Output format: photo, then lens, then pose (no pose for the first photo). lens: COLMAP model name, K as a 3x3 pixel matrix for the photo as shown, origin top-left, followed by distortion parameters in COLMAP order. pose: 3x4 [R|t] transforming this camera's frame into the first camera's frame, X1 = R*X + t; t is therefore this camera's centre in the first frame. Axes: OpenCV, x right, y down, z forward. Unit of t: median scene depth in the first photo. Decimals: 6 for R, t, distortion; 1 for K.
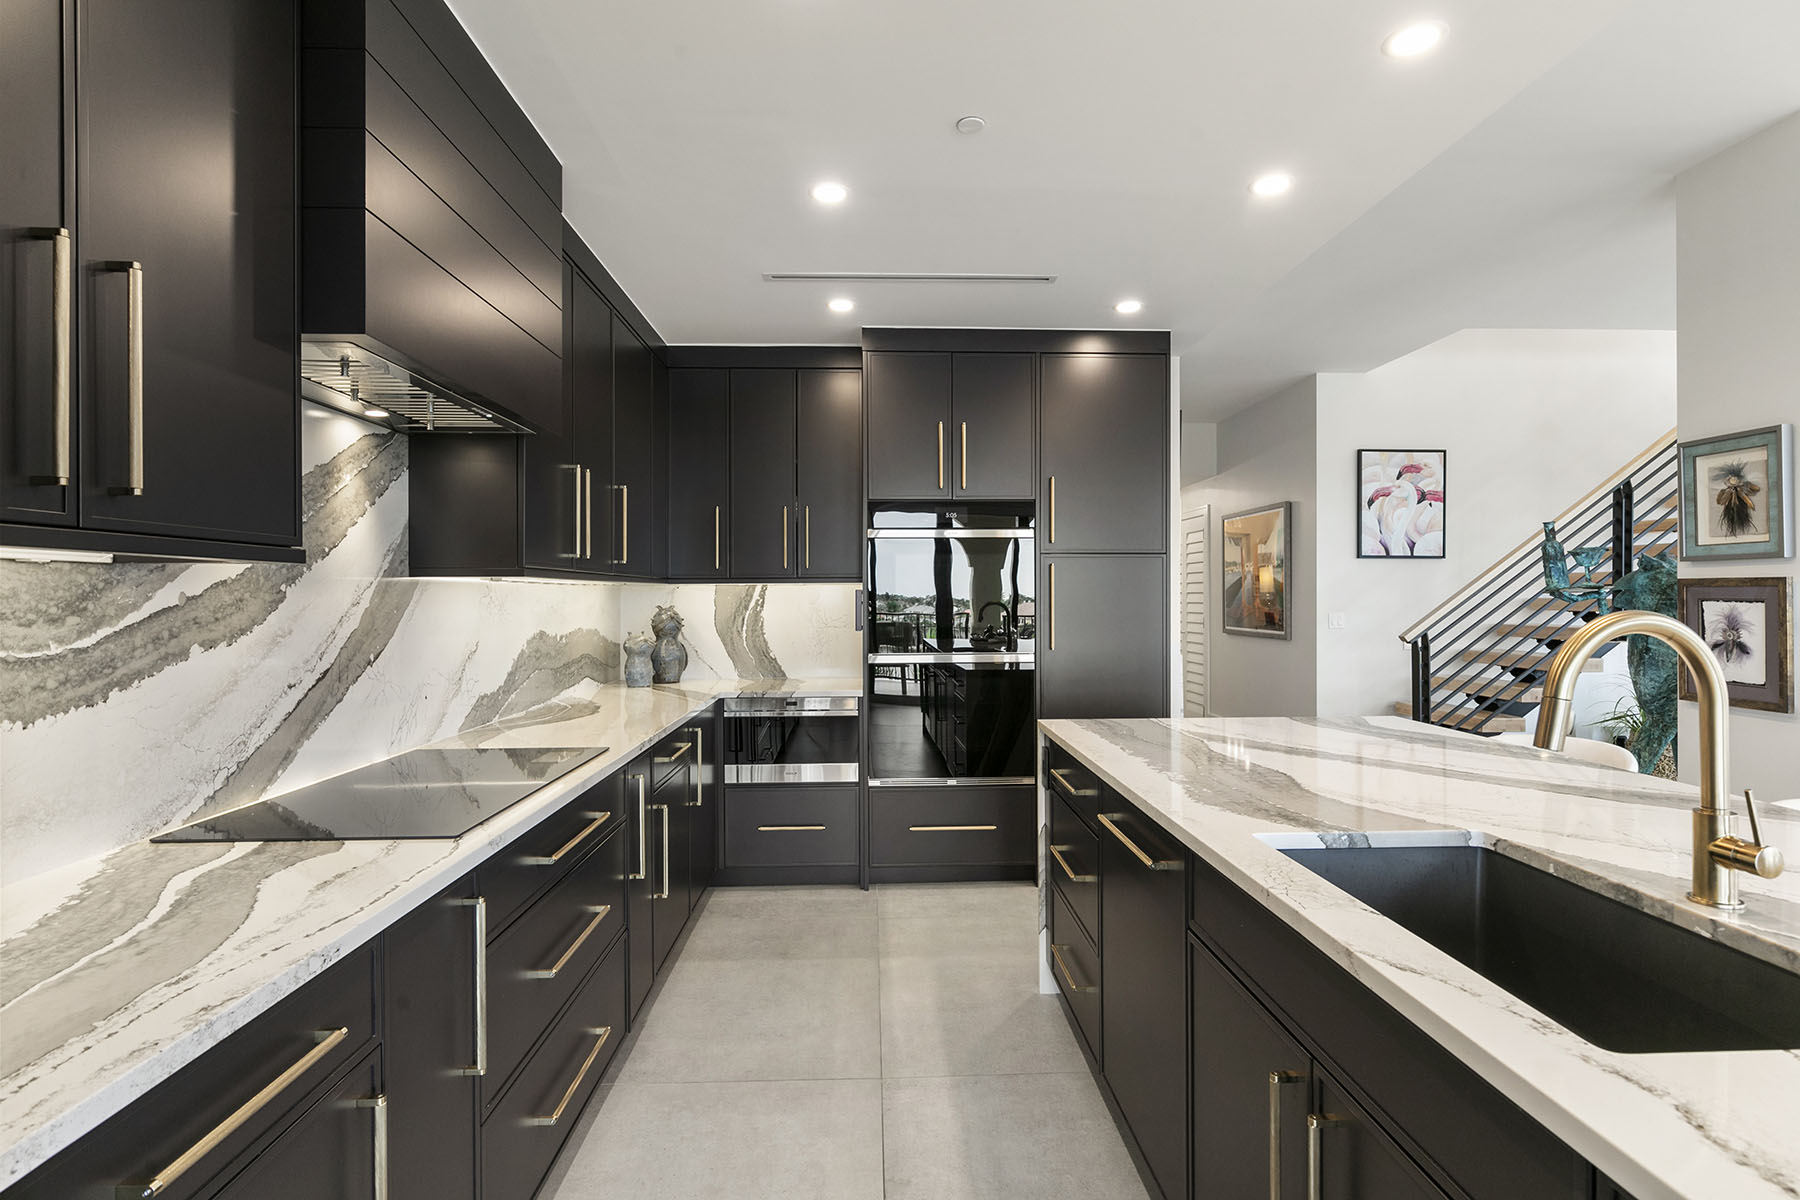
lens RADIAL K [[879.2, 0, 900.1], [0, 879.2, 598.2], [0, 0, 1]] dist [-0.005364, -0.000566]
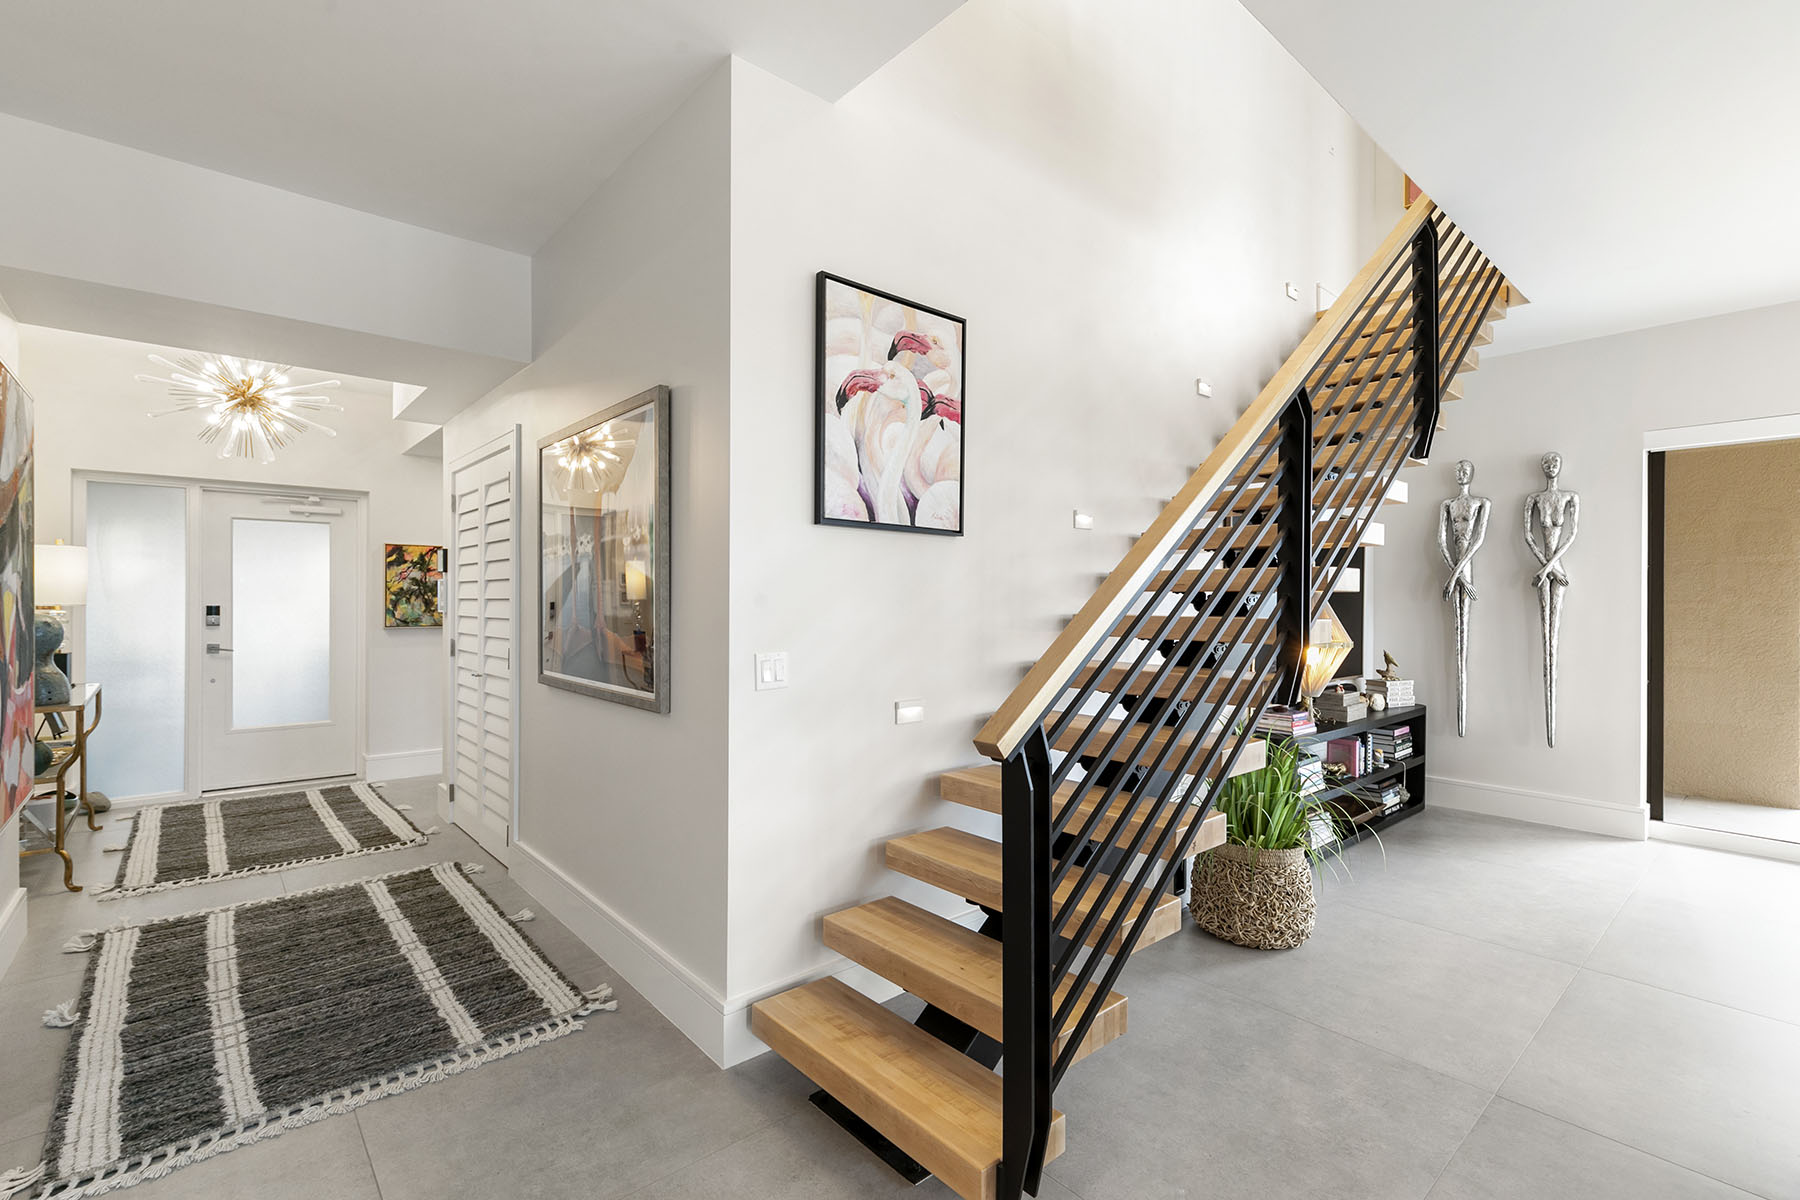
lens RADIAL K [[806.3, 0, 898.8], [0, 806.3, 597.0], [0, 0, 1]] dist [0.005806, 0.000037]
pose [[0.776838, 0.008123, 0.629648, 0.739386], [-0.004808, 0.999964, -0.006969, -0.016873], [-0.629682, 0.002386, 0.776850, 1.623084]]
